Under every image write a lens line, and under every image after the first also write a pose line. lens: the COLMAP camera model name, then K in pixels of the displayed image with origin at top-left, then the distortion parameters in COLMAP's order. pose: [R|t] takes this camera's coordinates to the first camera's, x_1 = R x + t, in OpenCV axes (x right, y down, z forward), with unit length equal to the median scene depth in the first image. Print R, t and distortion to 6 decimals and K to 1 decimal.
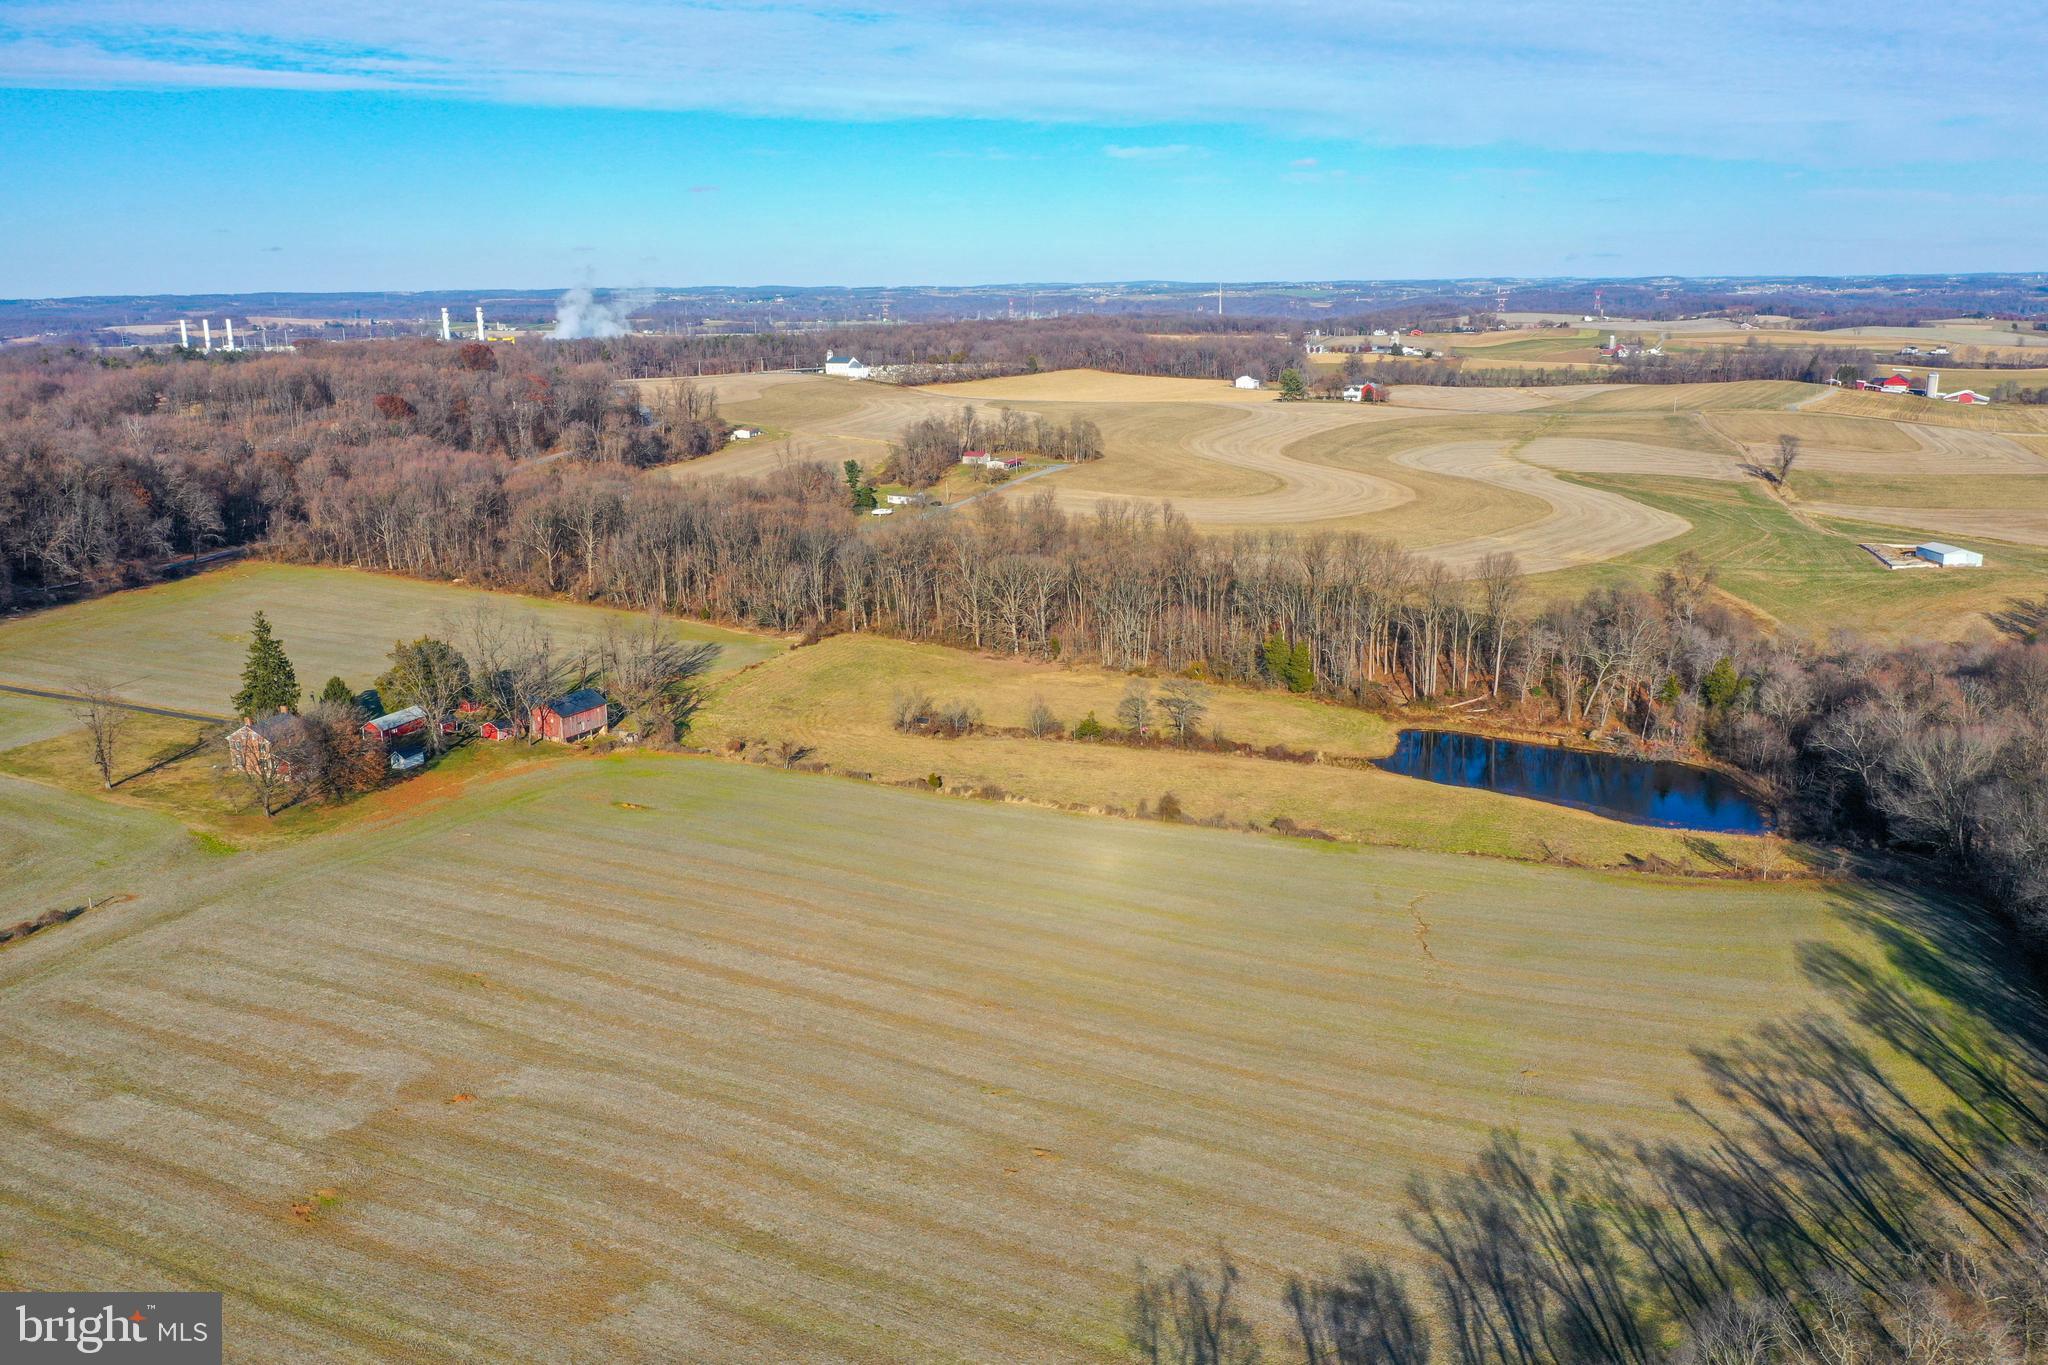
lens RADIAL K [[1607.5, 0, 1018.8], [0, 1607.5, 668.3], [0, 0, 1]] dist [-0.006076, -0.002995]
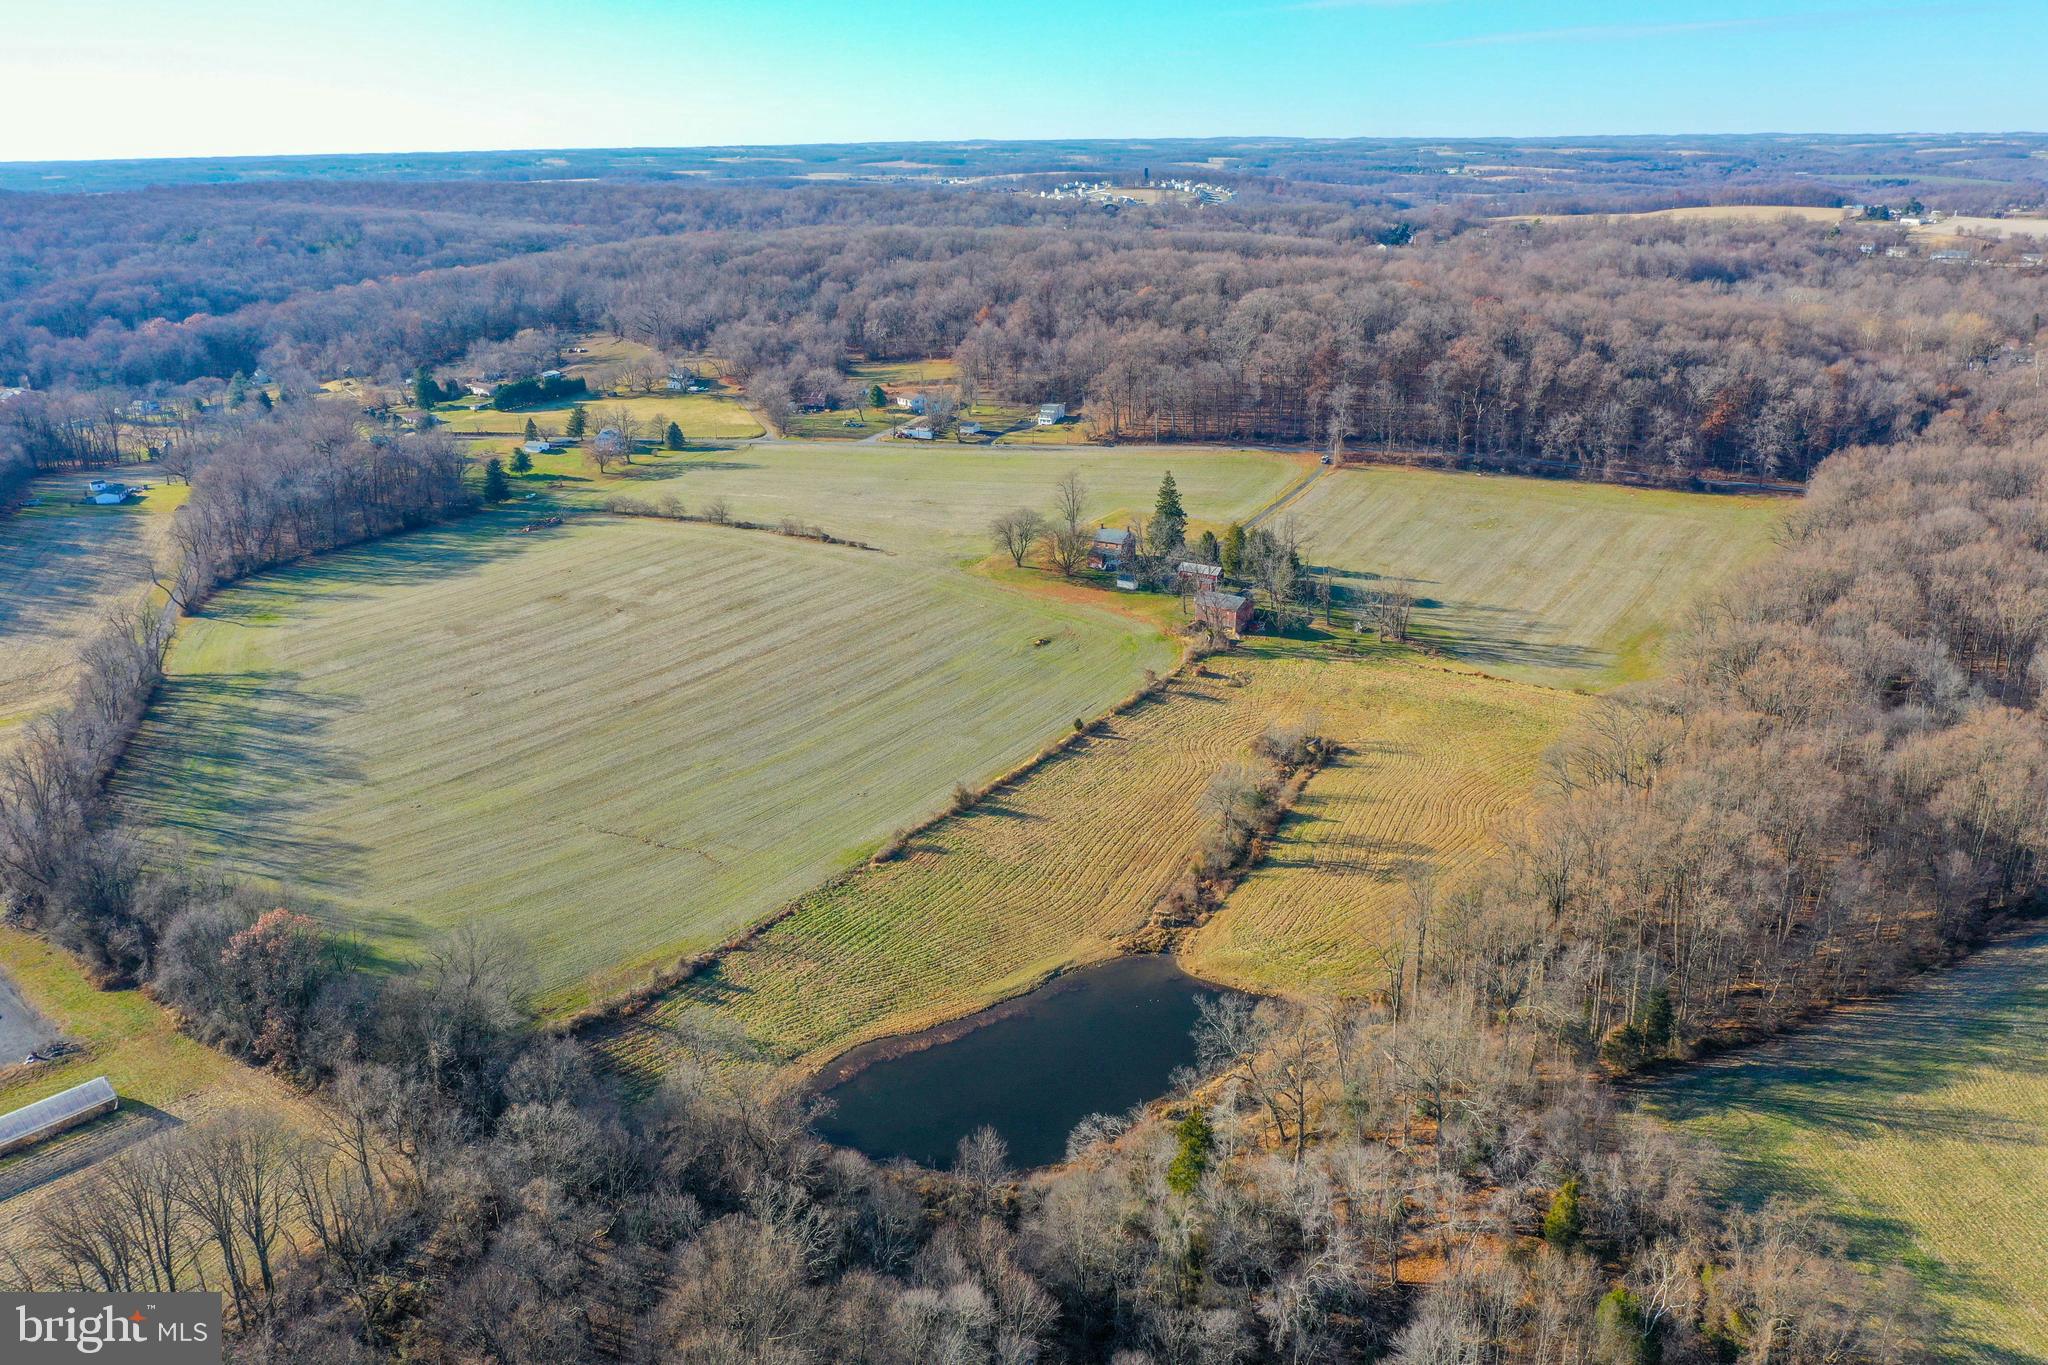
lens RADIAL K [[1607.5, 0, 1016.4], [0, 1607.5, 686.9], [0, 0, 1]] dist [-0.006076, -0.002995]
pose [[-0.235517, 0.330940, -0.913789, 1.916621], [-0.205332, 0.902069, 0.379618, -0.736416], [0.949932, 0.277036, -0.144500, 2.053942]]
